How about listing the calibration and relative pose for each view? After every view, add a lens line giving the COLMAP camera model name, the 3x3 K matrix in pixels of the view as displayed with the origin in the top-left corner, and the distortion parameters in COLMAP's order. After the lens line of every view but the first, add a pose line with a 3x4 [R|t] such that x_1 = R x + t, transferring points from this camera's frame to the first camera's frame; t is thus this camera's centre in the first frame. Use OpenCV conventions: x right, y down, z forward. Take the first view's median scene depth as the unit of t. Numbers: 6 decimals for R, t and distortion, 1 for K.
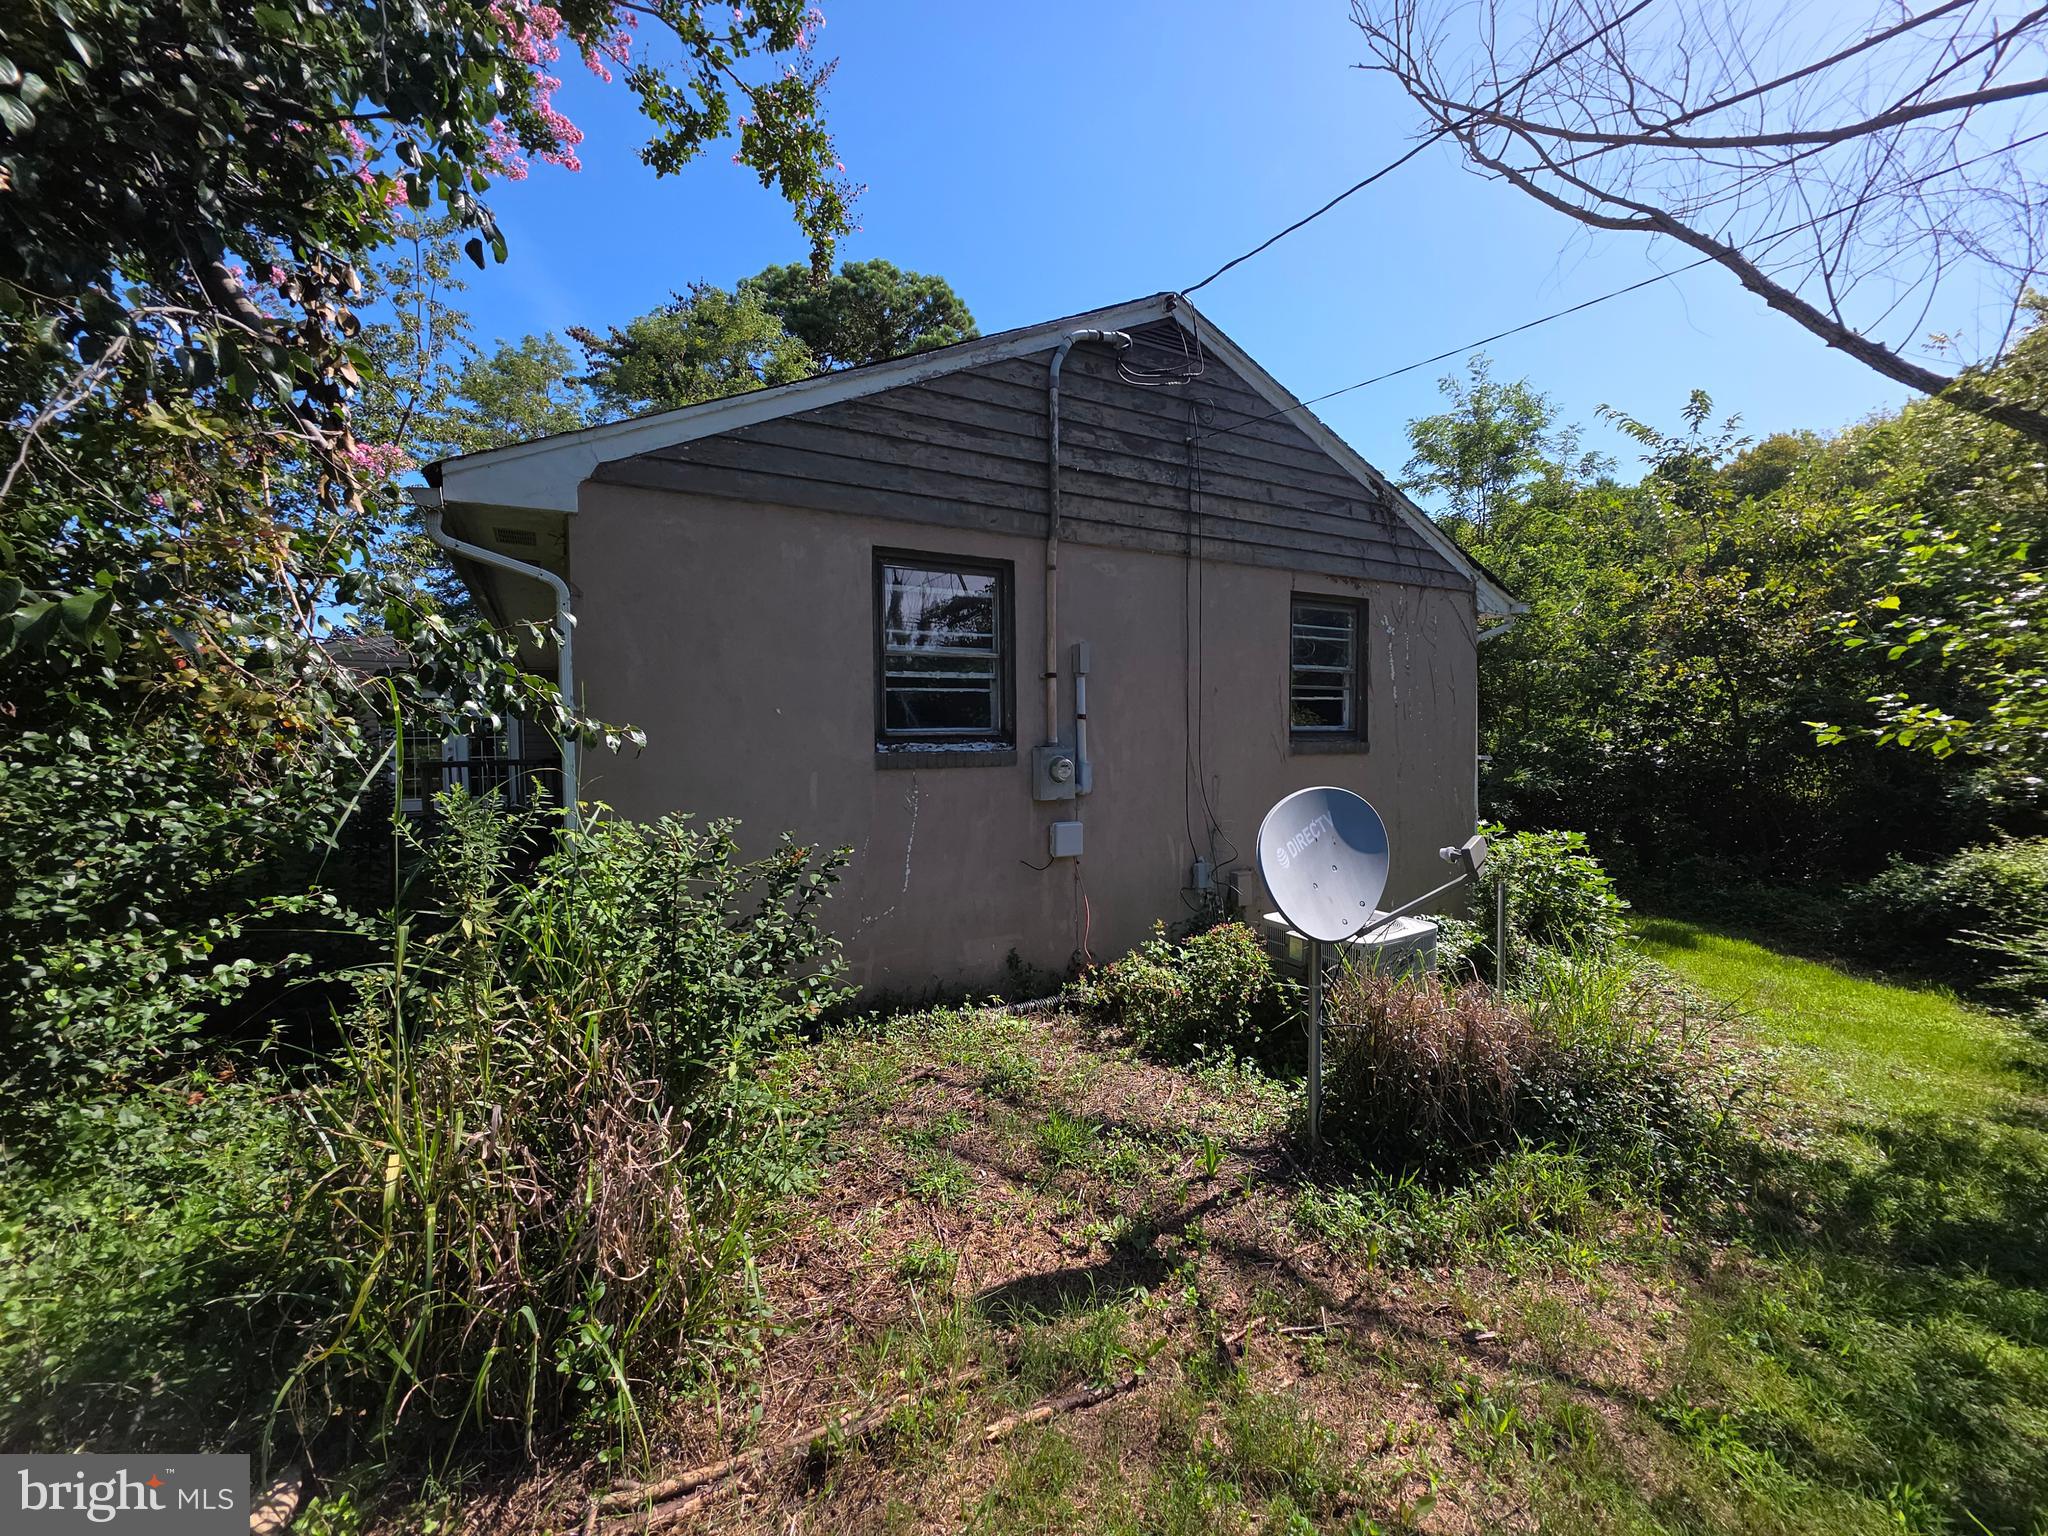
lens RADIAL K [[816.5, 0, 1022.0], [0, 816.5, 764.0], [0, 0, 1]] dist [0.004394, -0.001145]
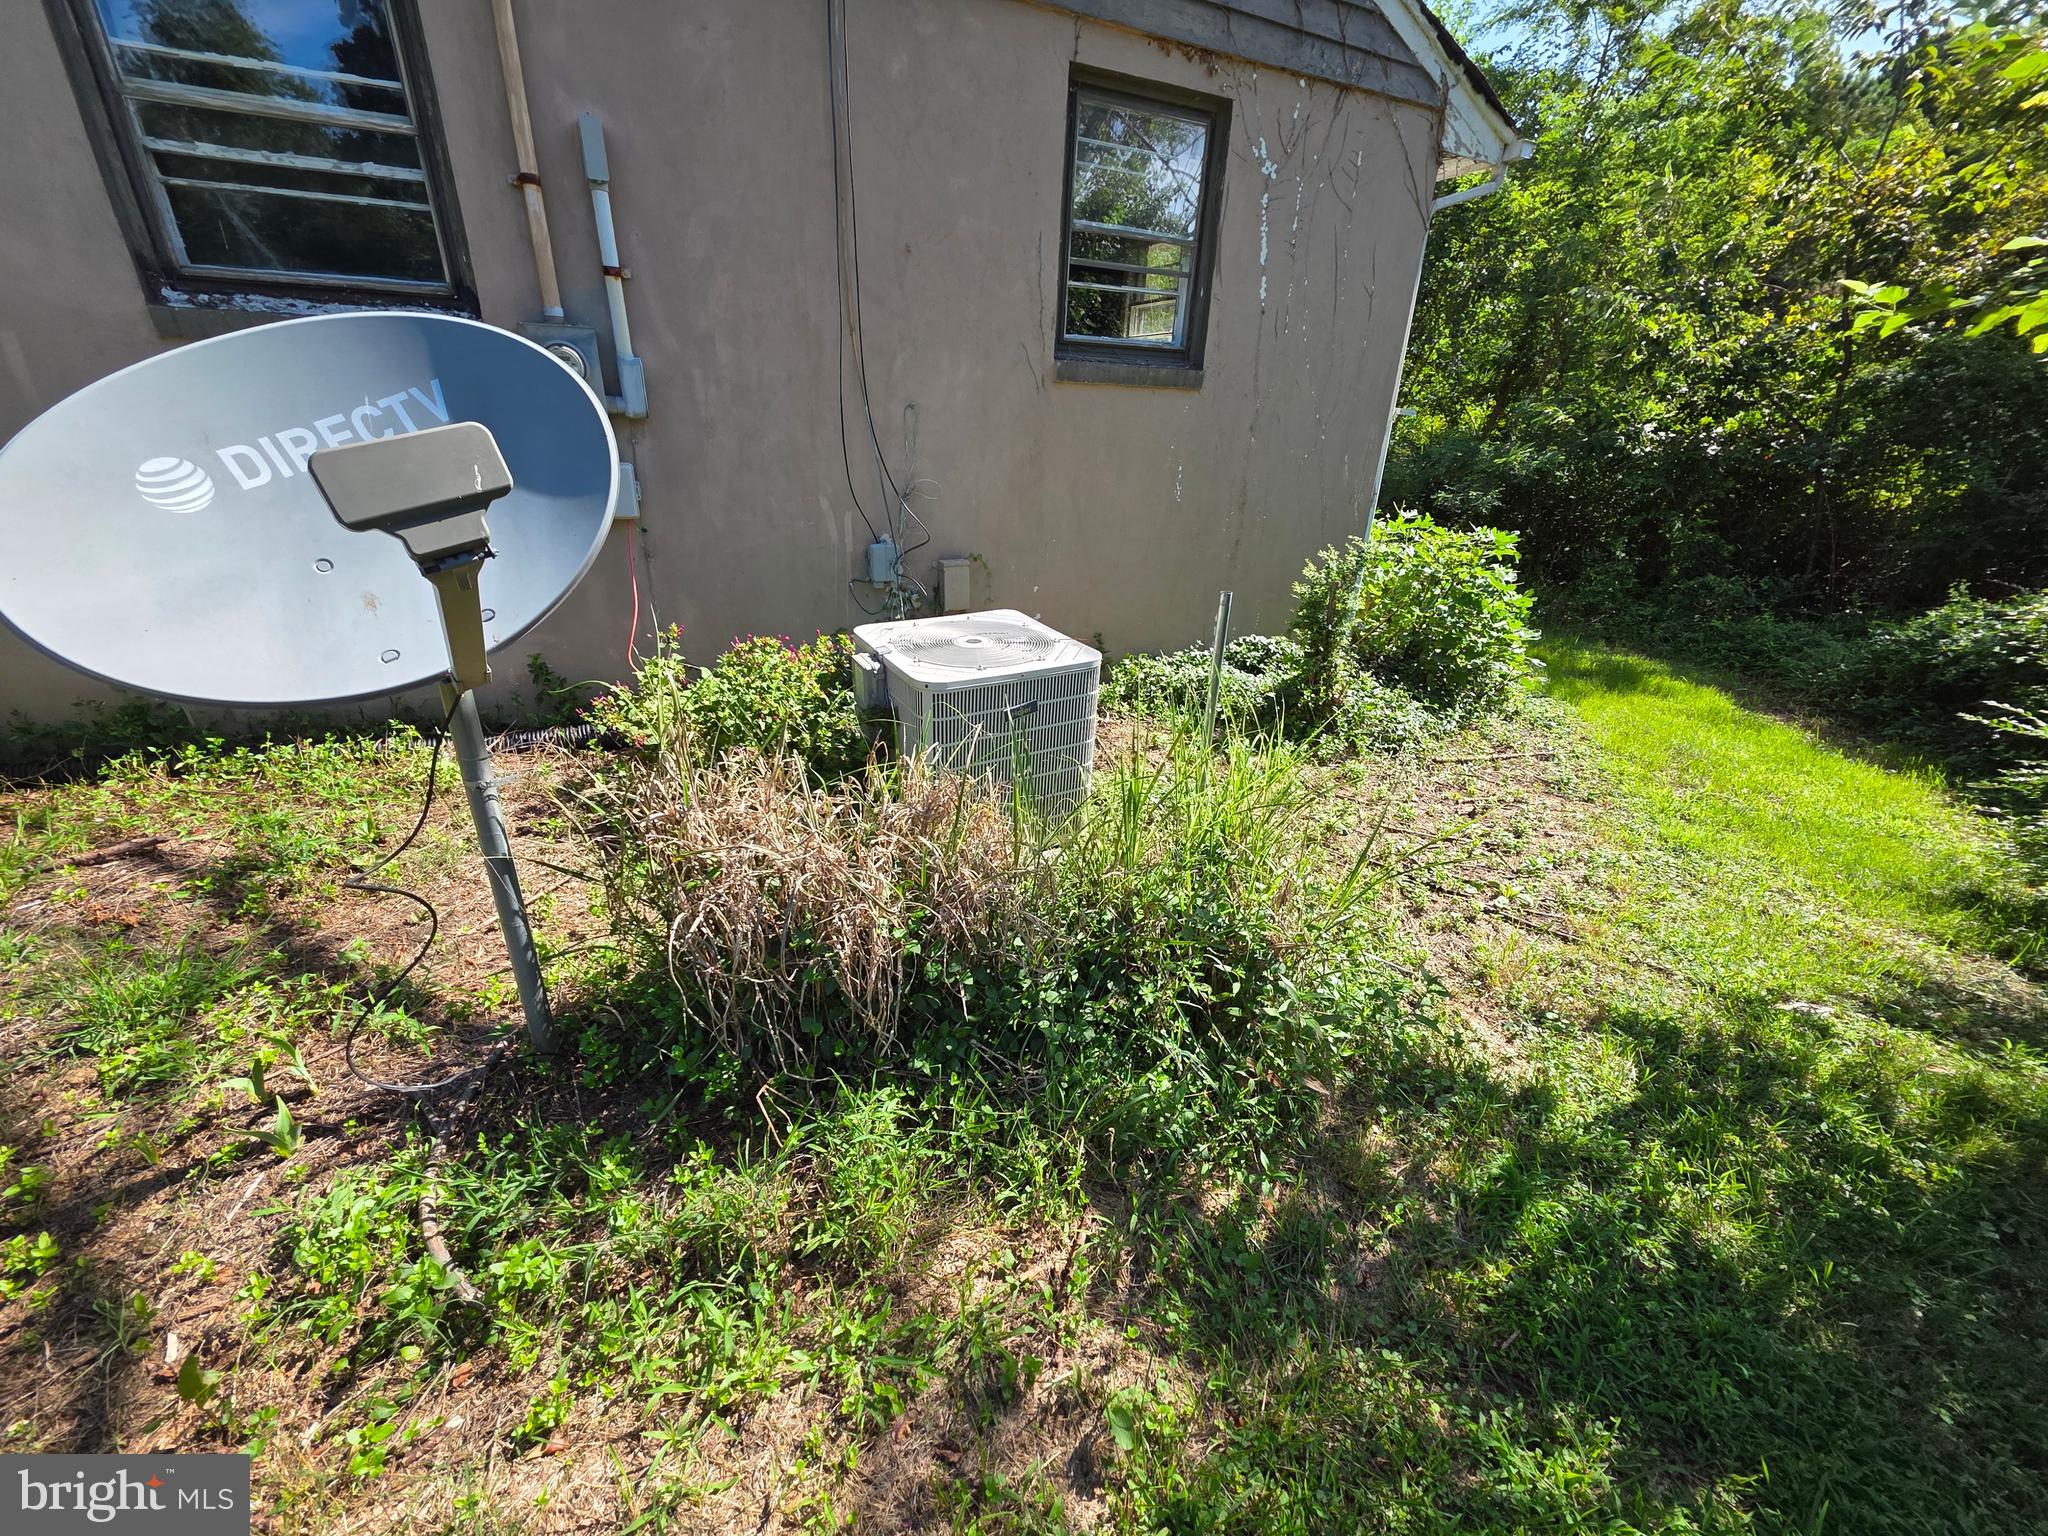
lens RADIAL K [[816.5, 0, 1024.1], [0, 816.5, 772.3], [0, 0, 1]] dist [0.004394, -0.001145]
pose [[0.997799, 0.058959, -0.030348, 0.372032], [-0.043412, 0.926752, 0.373157, 0.039239], [0.050126, -0.371018, 0.927272, 0.307786]]
